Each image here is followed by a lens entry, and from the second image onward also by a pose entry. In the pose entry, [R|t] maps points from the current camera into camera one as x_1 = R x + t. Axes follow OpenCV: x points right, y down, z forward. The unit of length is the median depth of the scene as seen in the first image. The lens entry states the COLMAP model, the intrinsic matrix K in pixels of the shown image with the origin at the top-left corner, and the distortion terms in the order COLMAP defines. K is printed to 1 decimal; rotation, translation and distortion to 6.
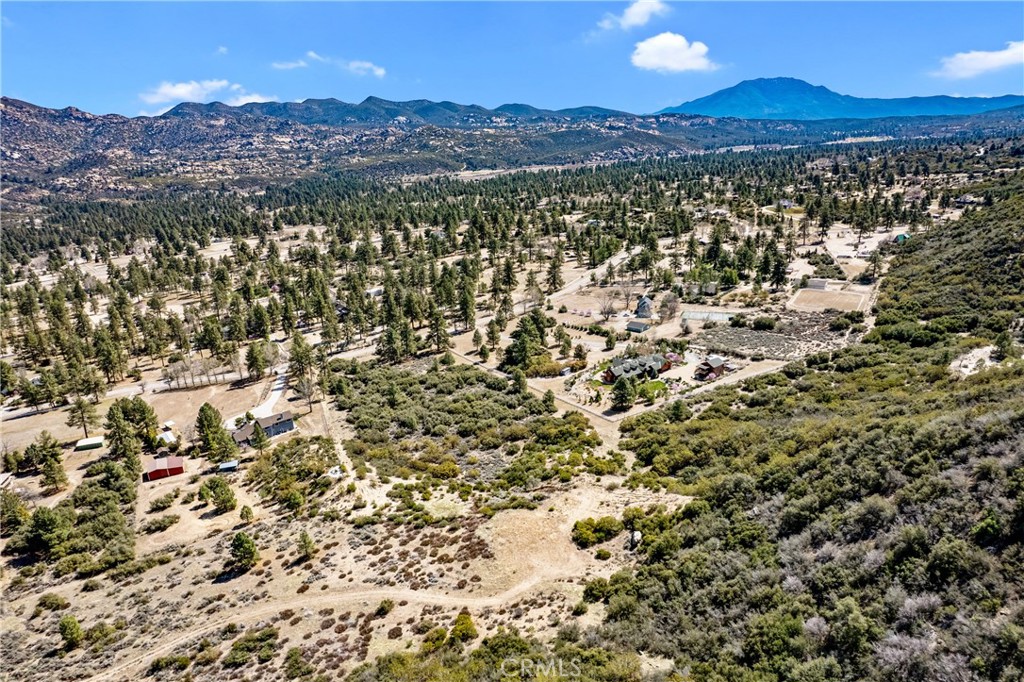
lens RADIAL K [[655.1, 0, 509.4], [0, 655.1, 345.1], [0, 0, 1]] dist [-0.079909, 0.074979]
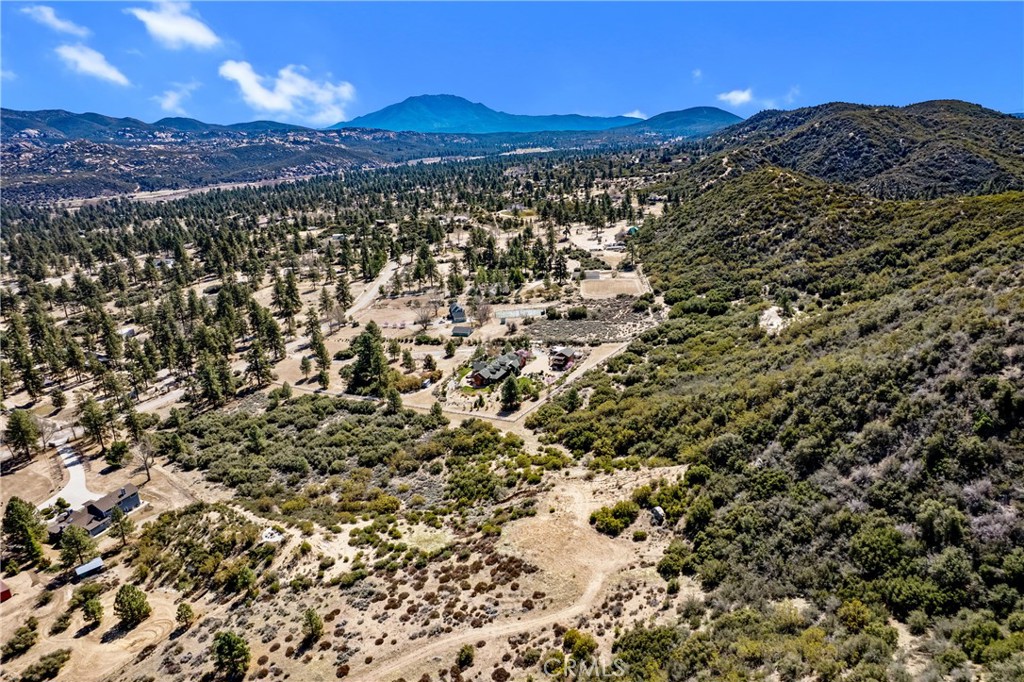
lens RADIAL K [[655.1, 0, 508.9], [0, 655.1, 343.8], [0, 0, 1]] dist [-0.079909, 0.074979]
pose [[0.890300, -0.130409, 0.436301, -0.241293], [0.140309, 0.990061, 0.009617, -0.011152], [-0.433219, 0.052655, 0.899749, 0.074221]]
